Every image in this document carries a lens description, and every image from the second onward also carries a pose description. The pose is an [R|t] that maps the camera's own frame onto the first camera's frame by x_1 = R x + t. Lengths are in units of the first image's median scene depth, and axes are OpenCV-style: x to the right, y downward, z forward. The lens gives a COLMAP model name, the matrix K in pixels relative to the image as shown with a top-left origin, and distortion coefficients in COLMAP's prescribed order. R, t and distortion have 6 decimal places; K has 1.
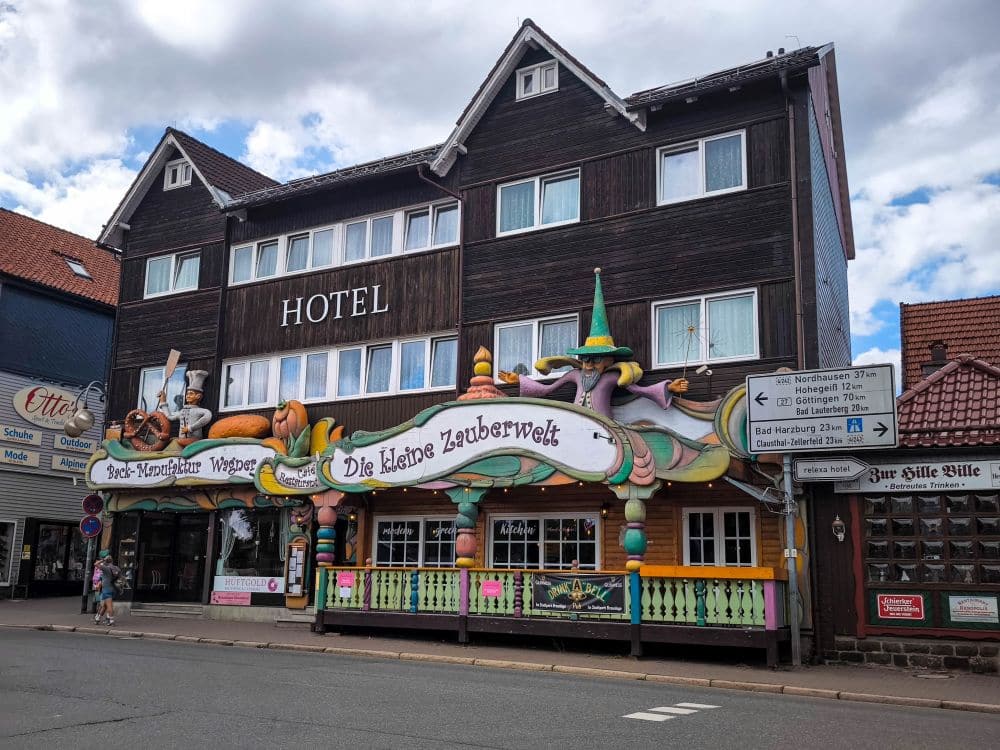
lens RADIAL K [[1000.6, 0, 500.3], [0, 1000.6, 374.1], [0, 0, 1]] dist [0.080697, 0.000000]
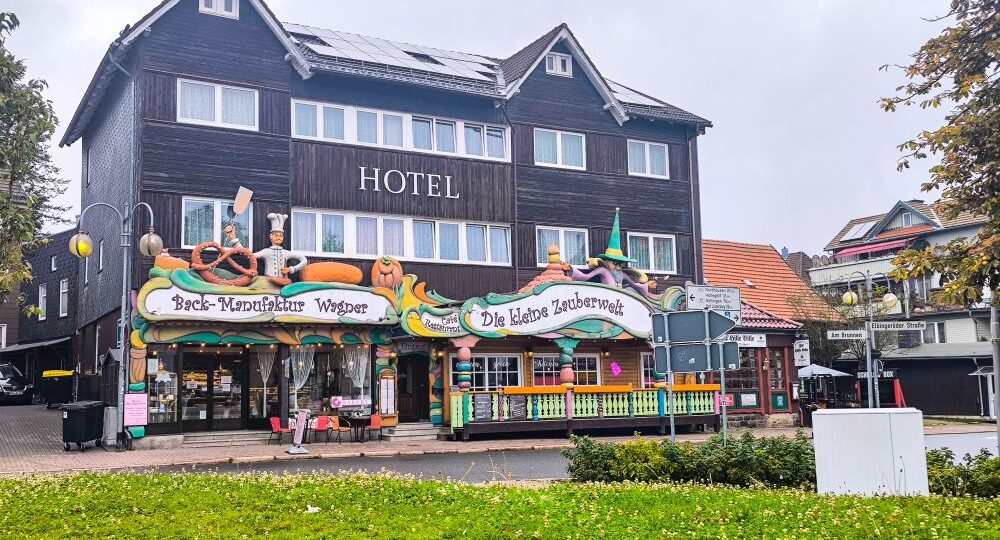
lens RADIAL K [[996.1, 0, 500.1], [0, 996.1, 269.8], [0, 0, 1]] dist [0.118465, 0.000000]
pose [[0.470344, 0.077192, 0.879101, -1.286935], [-0.147468, 0.989035, -0.007945, 0.033283], [-0.870074, -0.125902, 0.476570, 0.334019]]
